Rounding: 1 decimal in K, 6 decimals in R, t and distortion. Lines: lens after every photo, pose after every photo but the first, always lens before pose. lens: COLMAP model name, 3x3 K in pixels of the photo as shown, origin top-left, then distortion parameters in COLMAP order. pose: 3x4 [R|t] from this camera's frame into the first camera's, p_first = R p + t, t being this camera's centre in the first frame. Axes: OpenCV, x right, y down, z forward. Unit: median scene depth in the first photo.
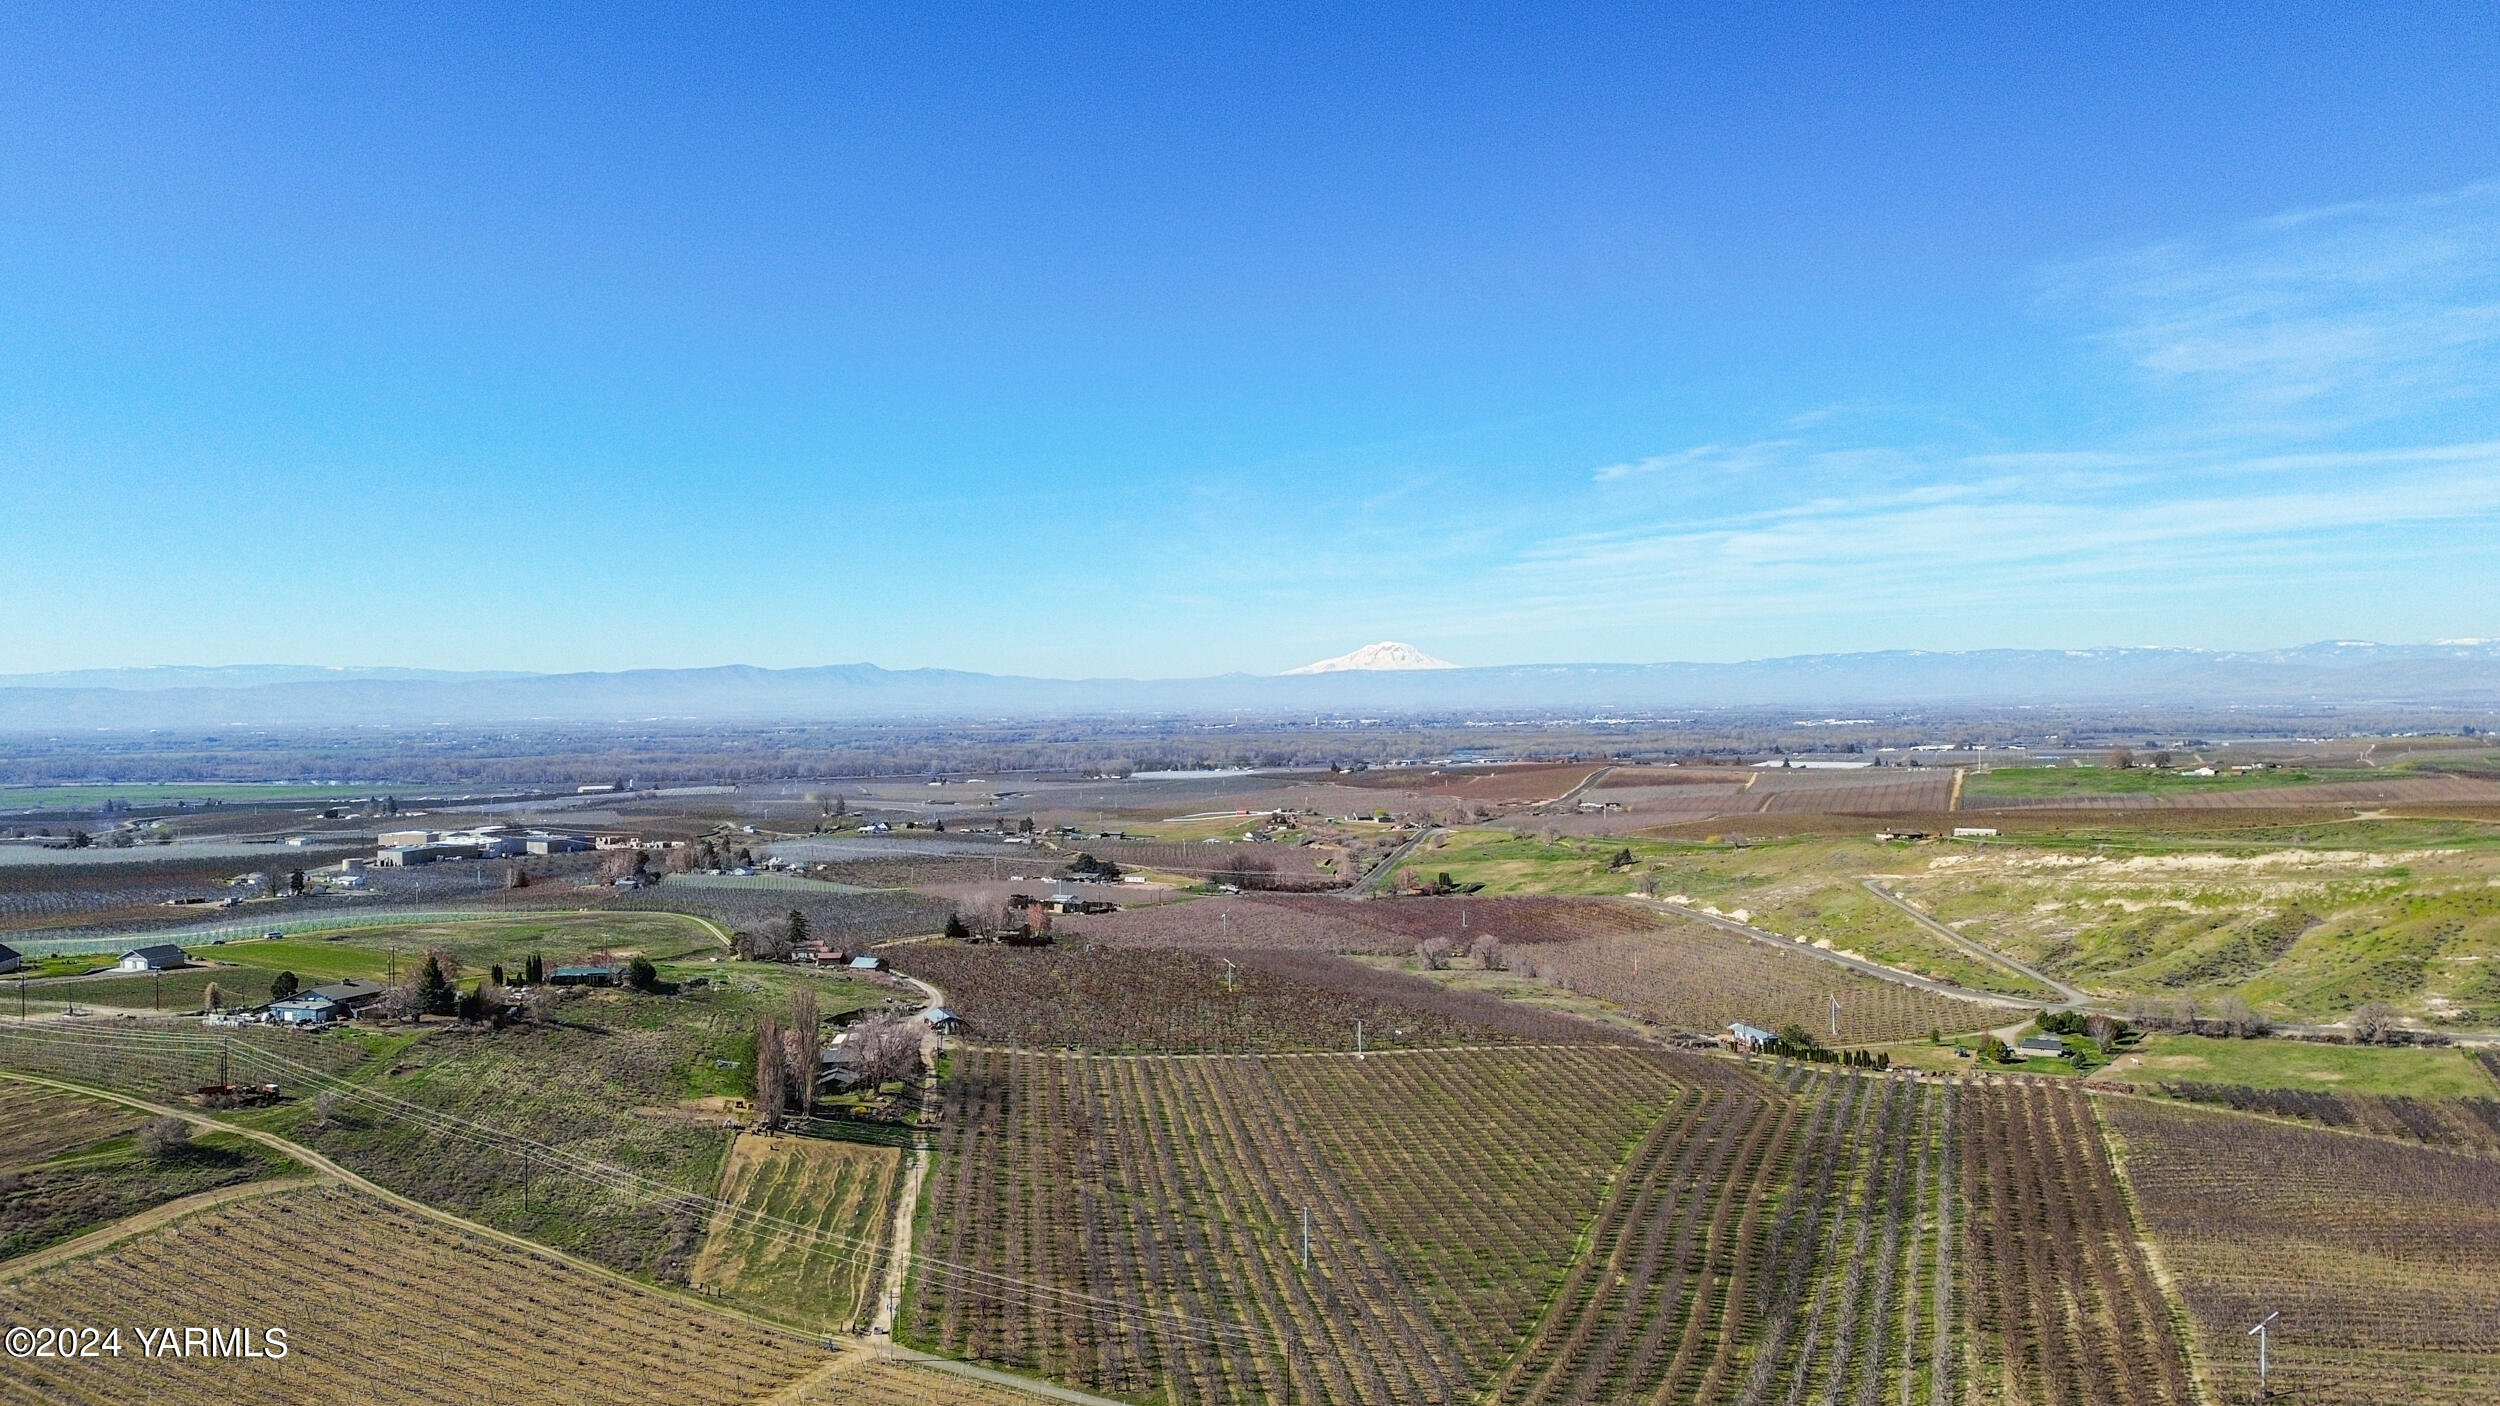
lens RADIAL K [[1798.7, 0, 1200.9], [0, 1798.7, 714.3], [0, 0, 1]] dist [0.053229, -0.050388]
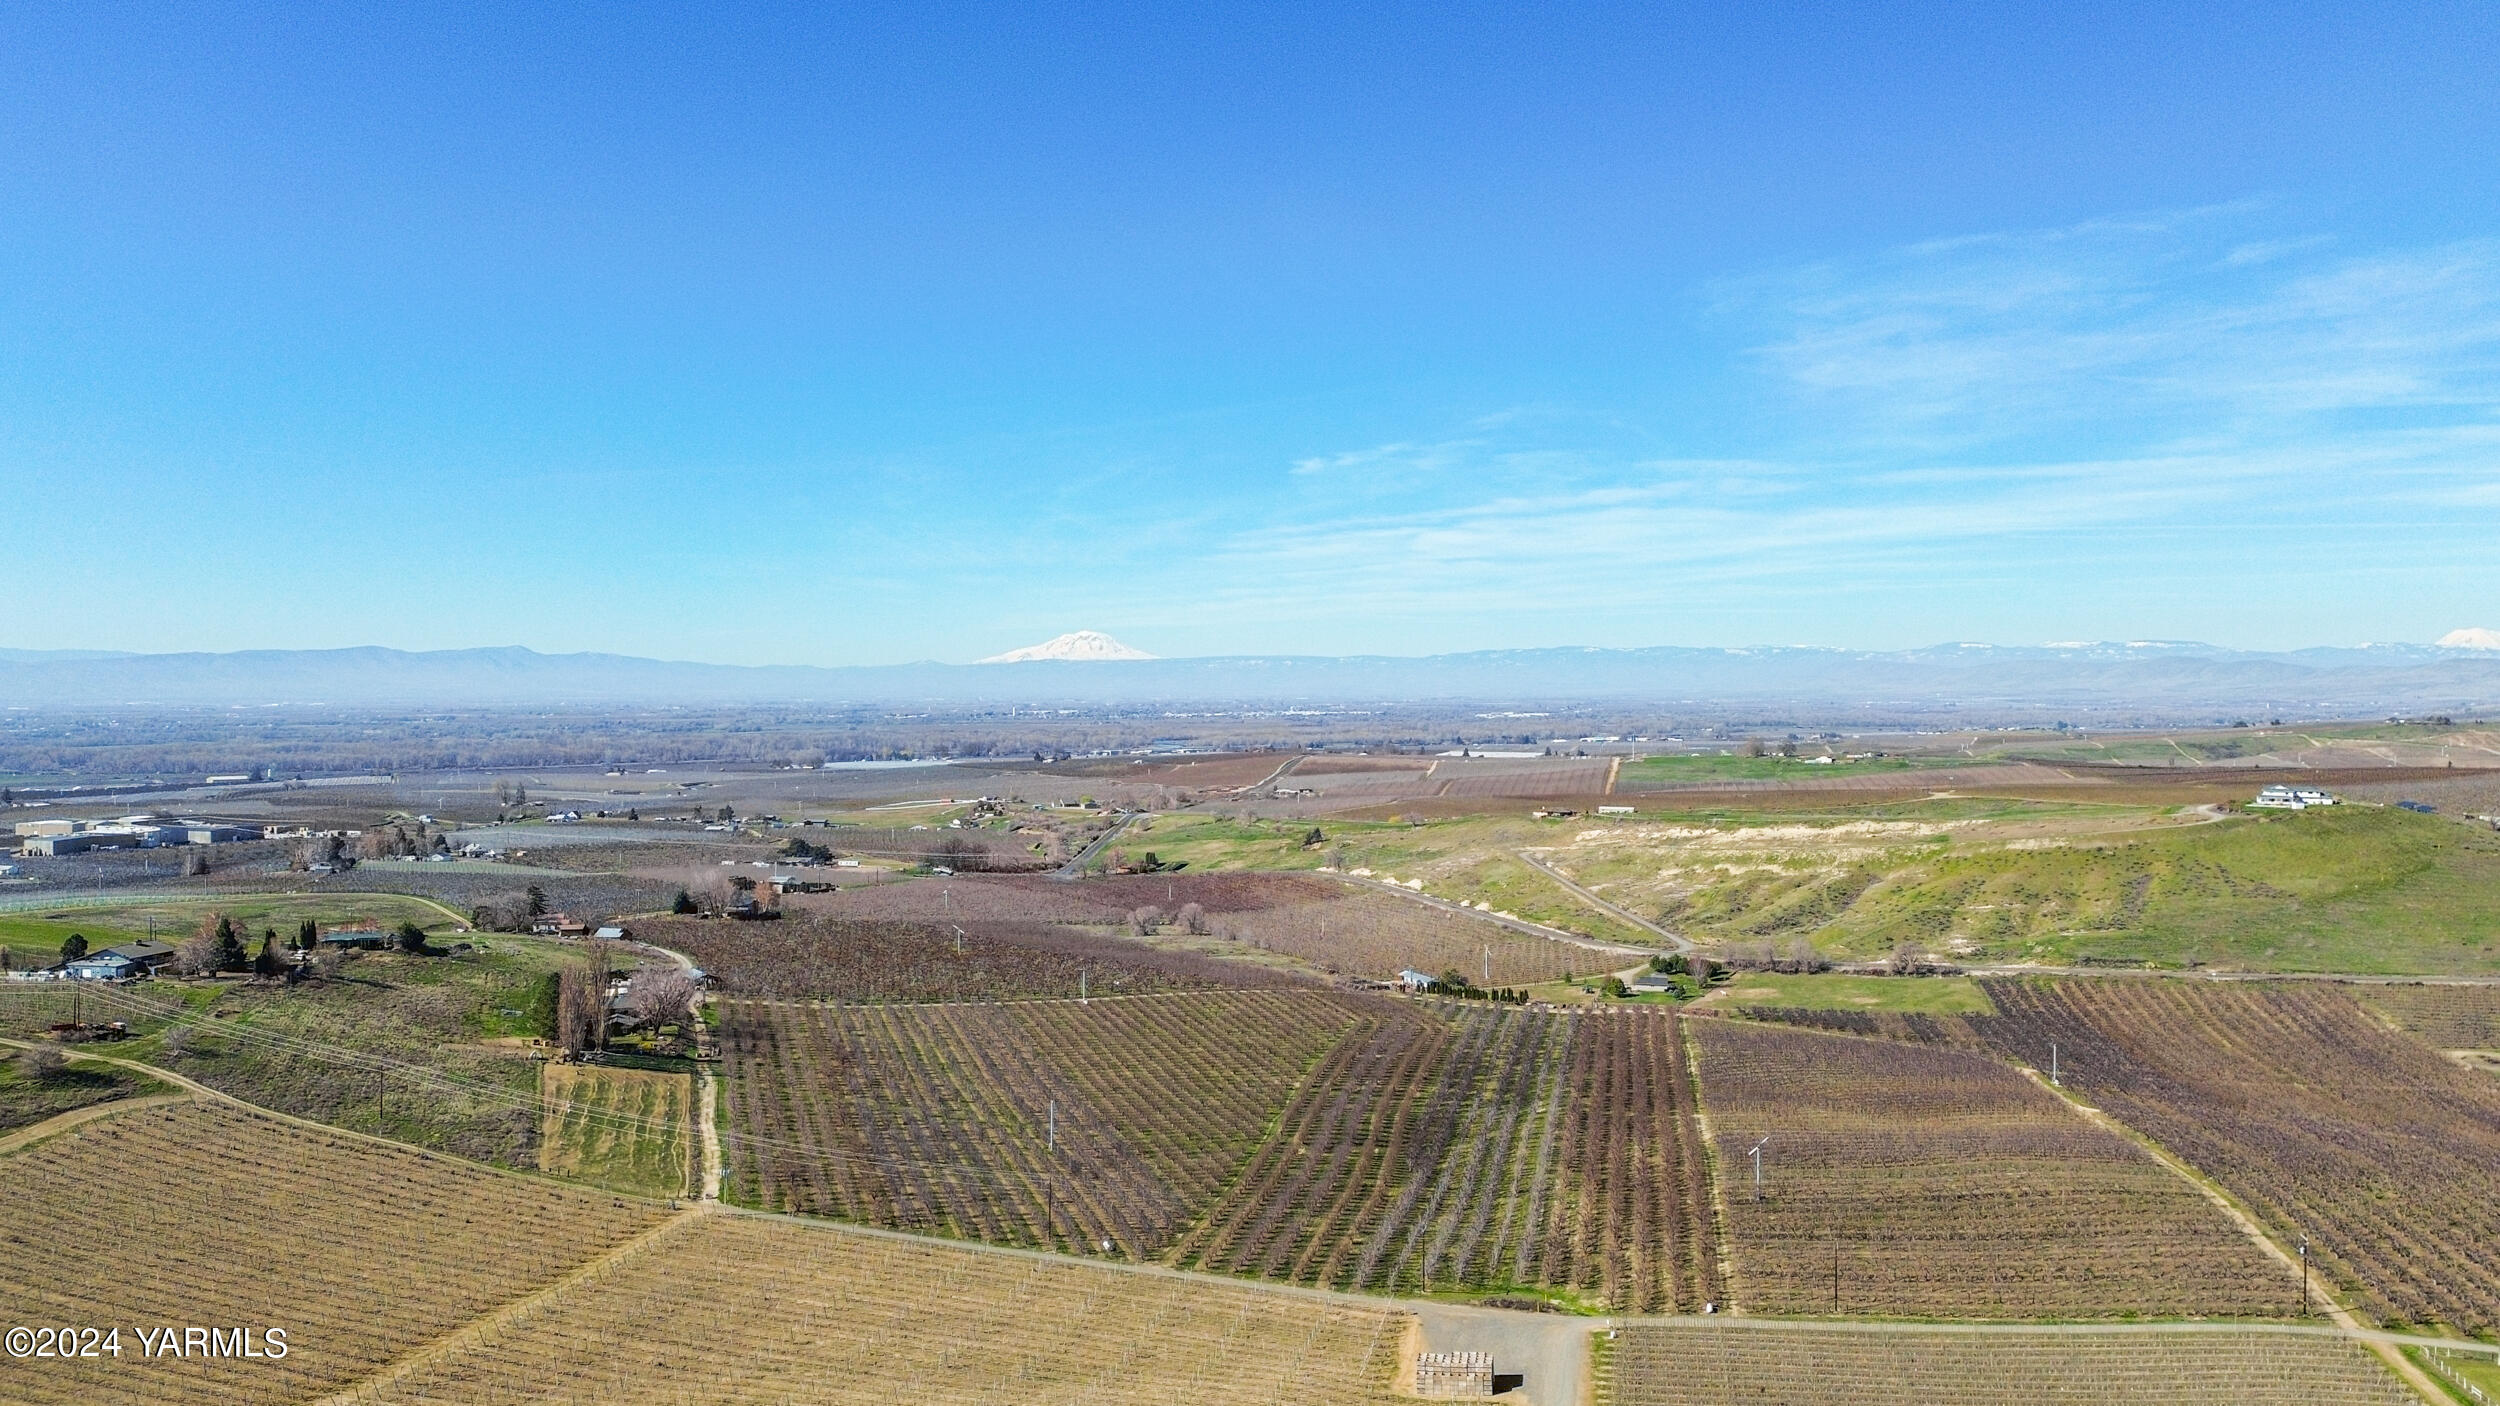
lens RADIAL K [[1881.1, 0, 1250.0], [0, 1881.1, 703.0], [0, 0, 1]] dist [0.133361, -0.183449]
pose [[0.981402, 0.006515, 0.191851, -0.025121], [-0.006199, 0.999978, -0.002248, 0.002824], [-0.191862, 0.001017, 0.981421, -0.122859]]
